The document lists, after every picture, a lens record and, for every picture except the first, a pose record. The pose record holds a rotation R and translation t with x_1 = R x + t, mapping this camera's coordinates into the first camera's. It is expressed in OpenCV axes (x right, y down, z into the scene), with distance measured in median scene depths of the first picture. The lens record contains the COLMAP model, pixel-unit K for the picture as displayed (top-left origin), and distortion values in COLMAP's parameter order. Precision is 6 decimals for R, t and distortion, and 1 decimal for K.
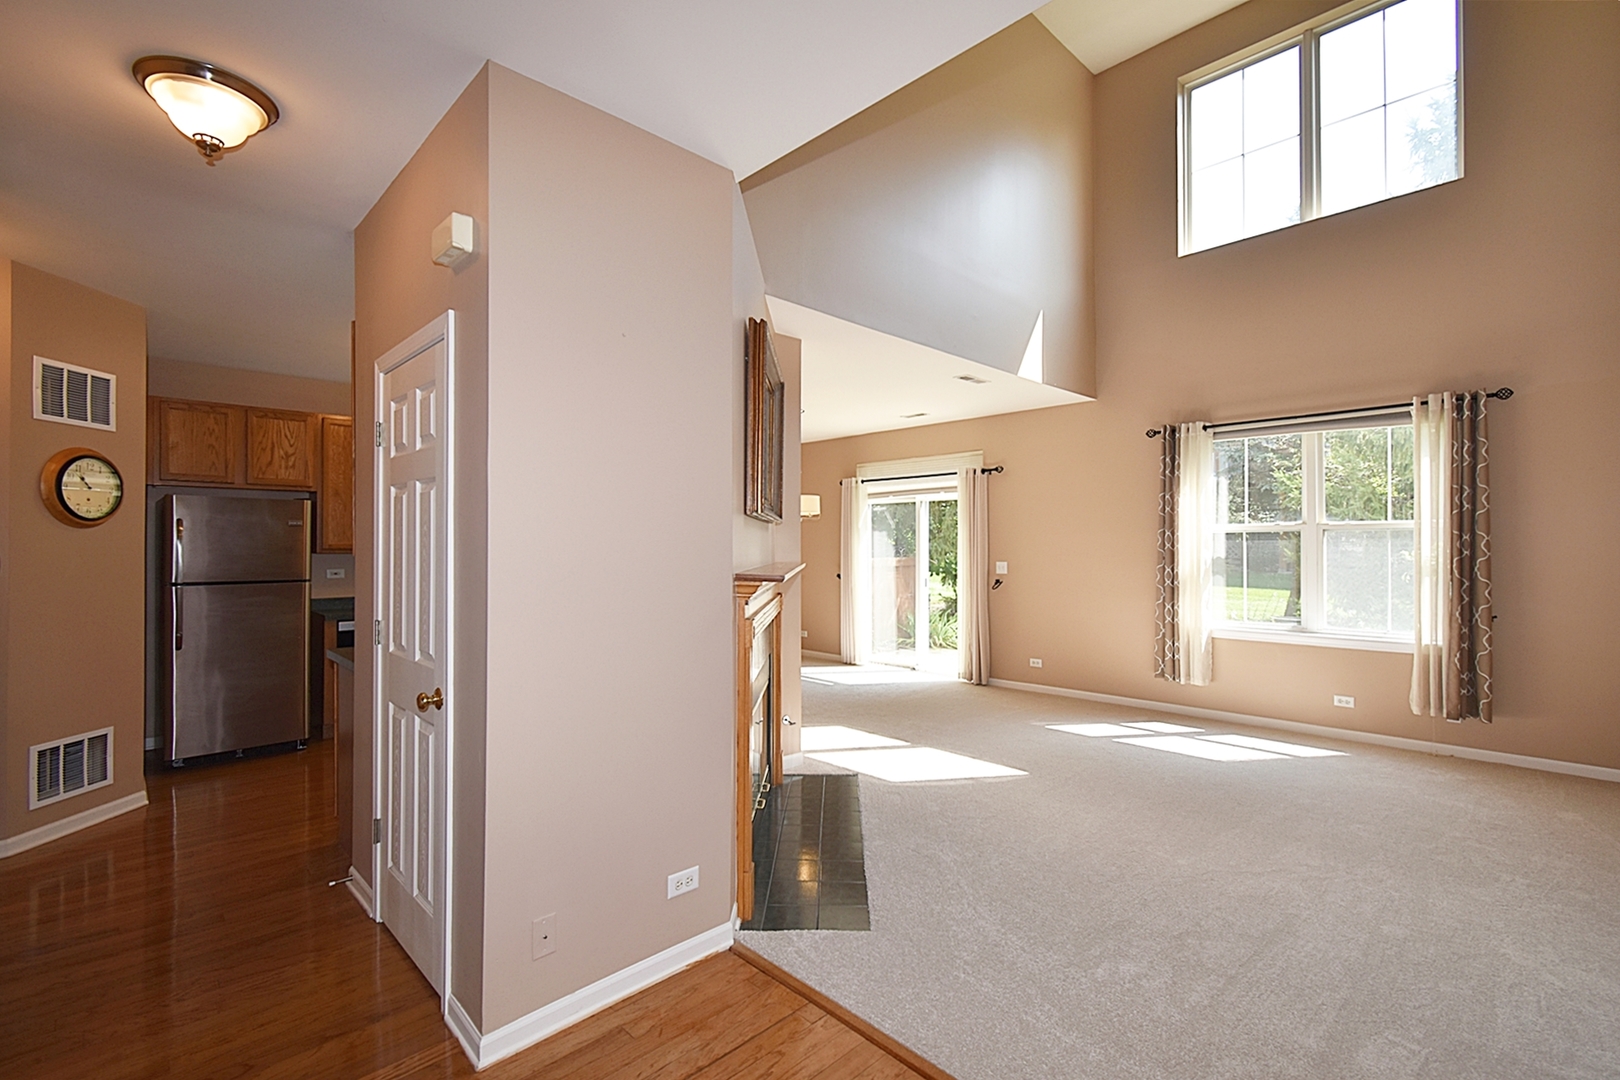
lens RADIAL K [[722.5, 0, 819.5], [0, 722.5, 541.1], [0, 0, 1]] dist [0.010332, -0.004656]
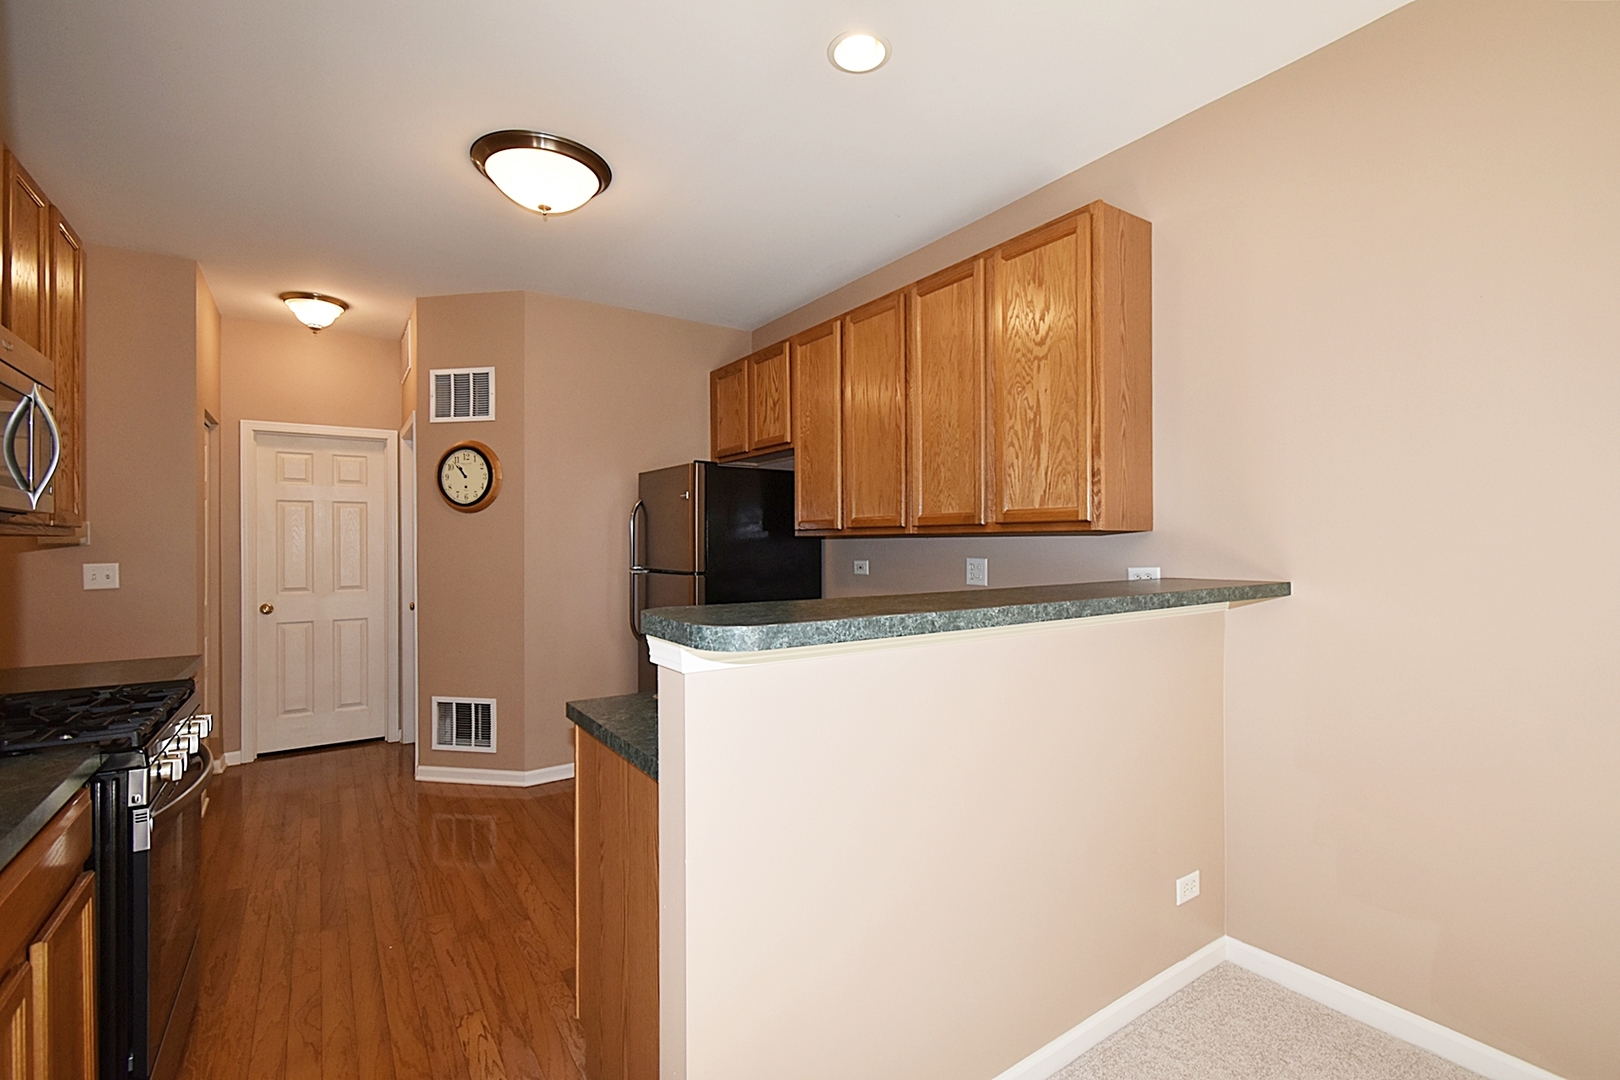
lens RADIAL K [[722.5, 0, 819.5], [0, 722.5, 541.1], [0, 0, 1]] dist [0.010332, -0.004656]
pose [[-0.179592, 0.001558, -0.983740, -0.012940], [0.013245, 0.999912, -0.000834, 0.020948], [0.983652, -0.013180, -0.179597, 1.078716]]
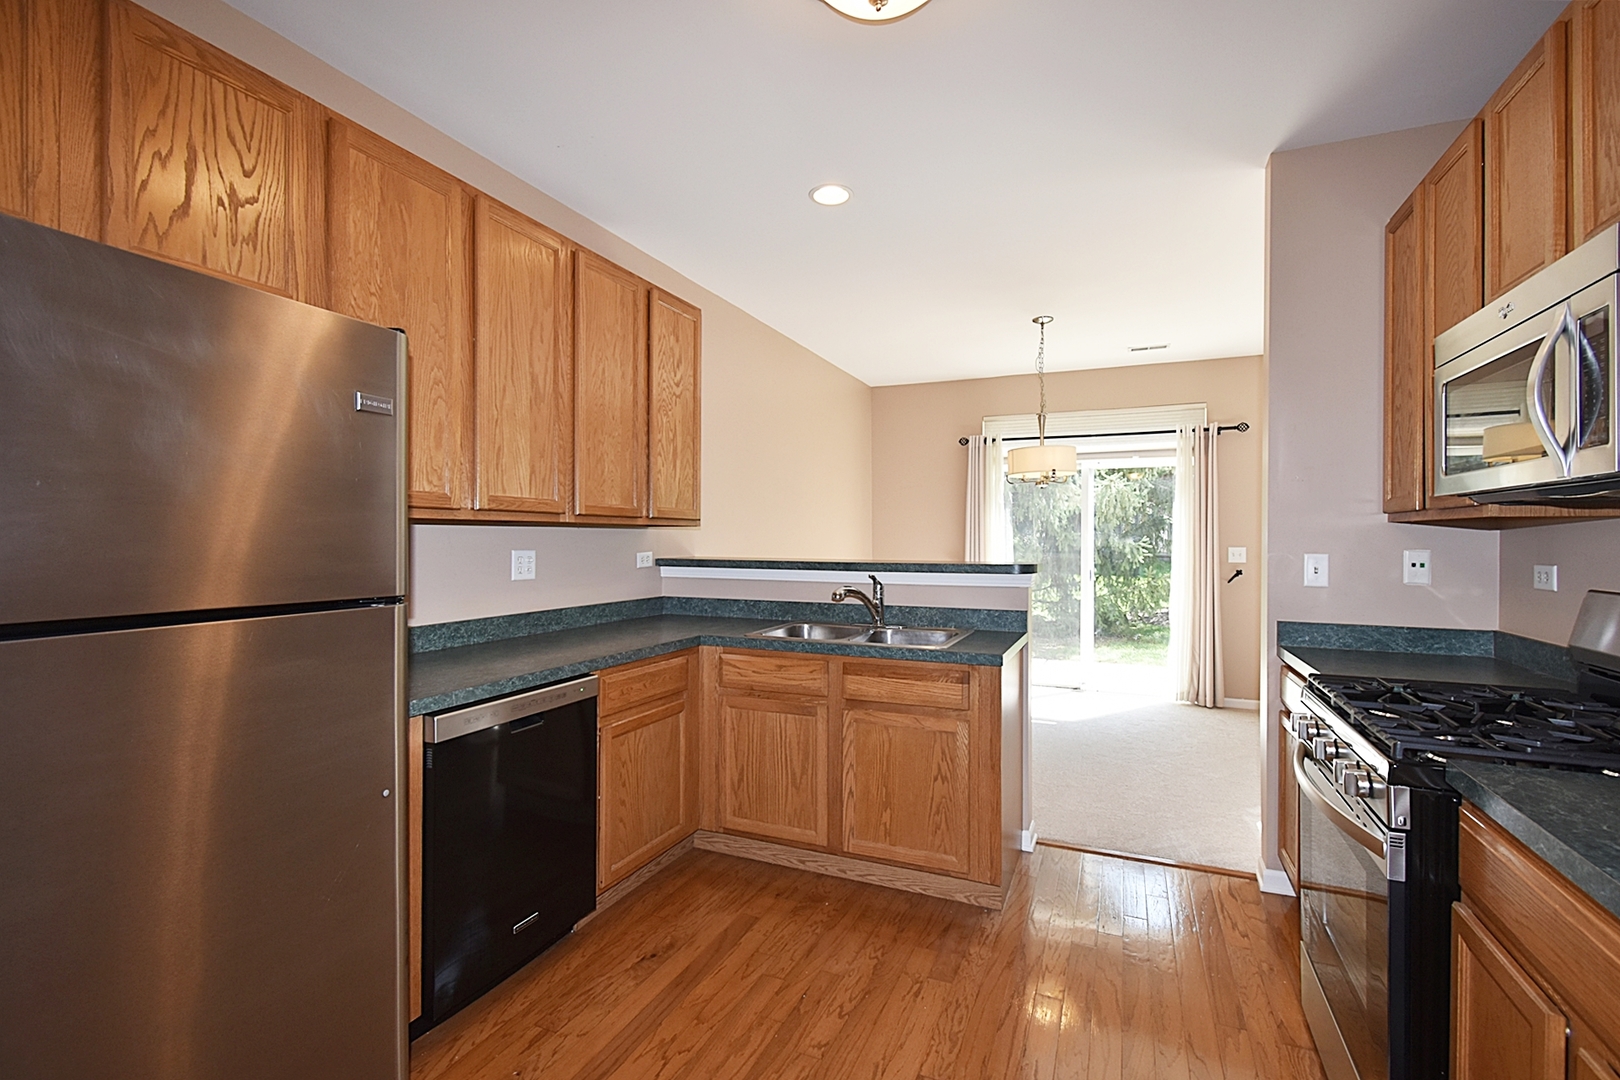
lens RADIAL K [[711.9, 0, 818.4], [0, 711.9, 539.8], [0, 0, 1]] dist [0.000859, 0.000076]
pose [[0.929681, 0.004486, 0.368338, -0.560821], [-0.008042, 0.999935, 0.008120, 0.022207], [-0.368277, -0.010511, 0.929657, 0.567343]]
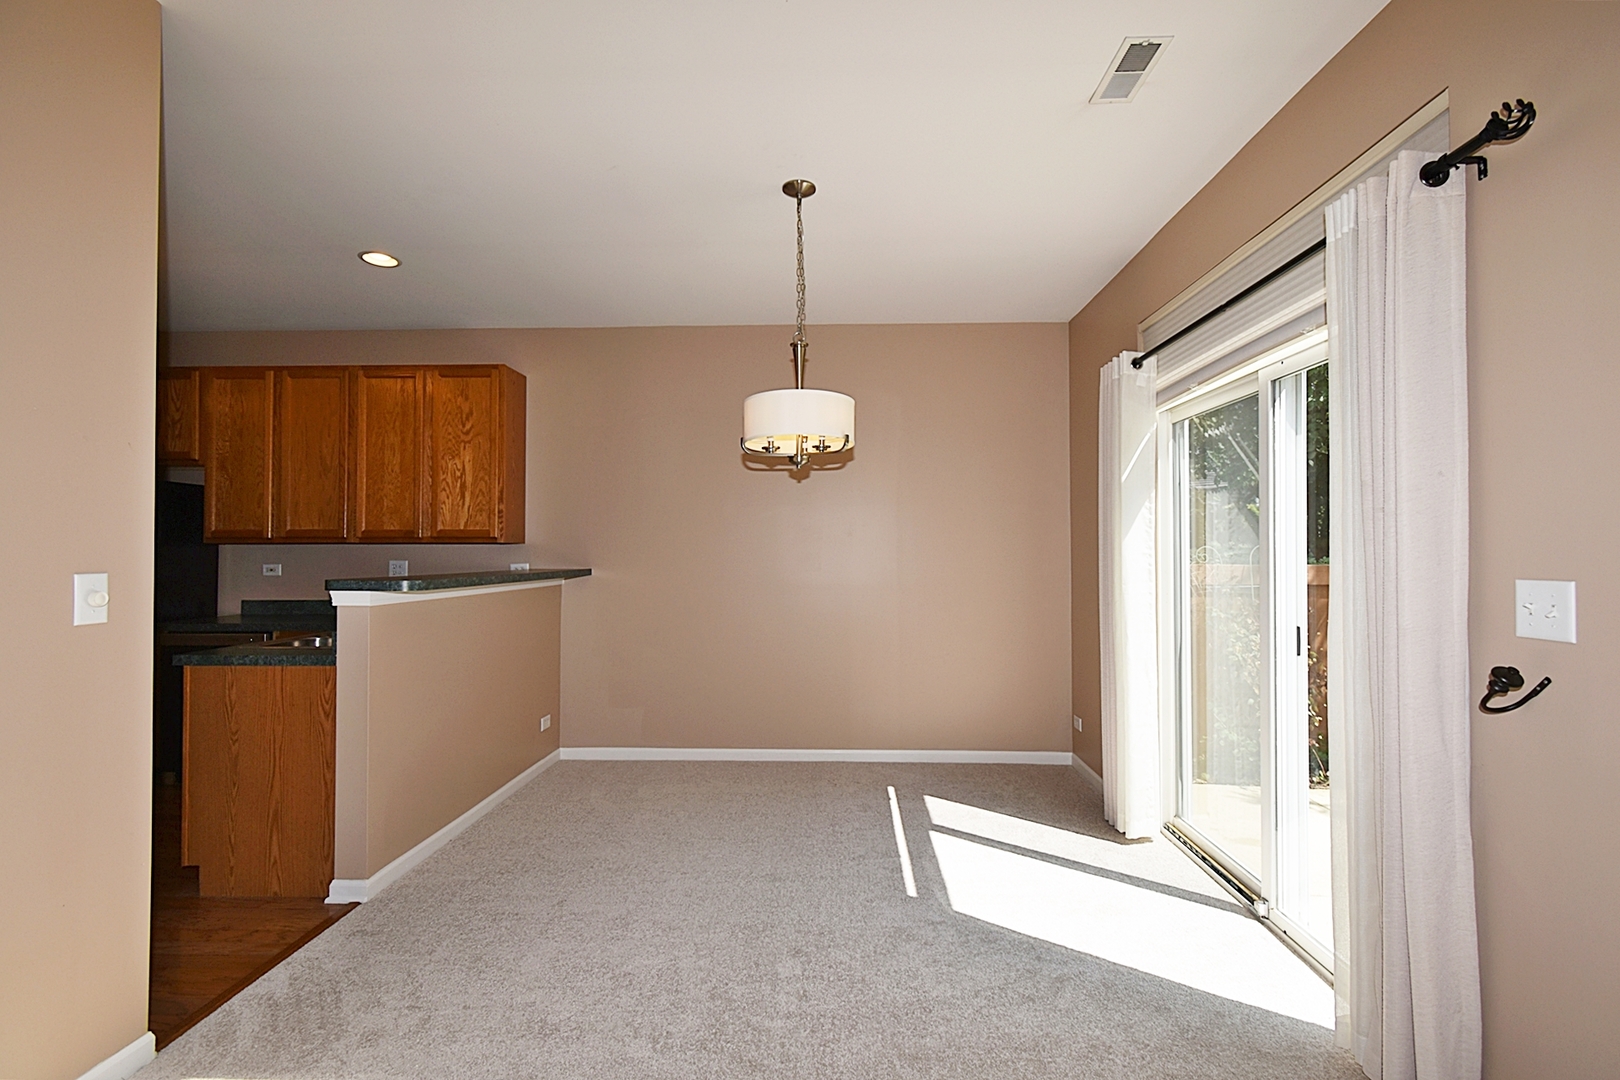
lens RADIAL K [[722.5, 0, 819.5], [0, 722.5, 541.1], [0, 0, 1]] dist [0.010332, -0.004656]
pose [[0.684400, -0.009647, -0.729043, 0.323163], [0.002975, 0.999941, -0.010438, 0.023437], [0.729101, 0.004975, 0.684388, 0.890828]]
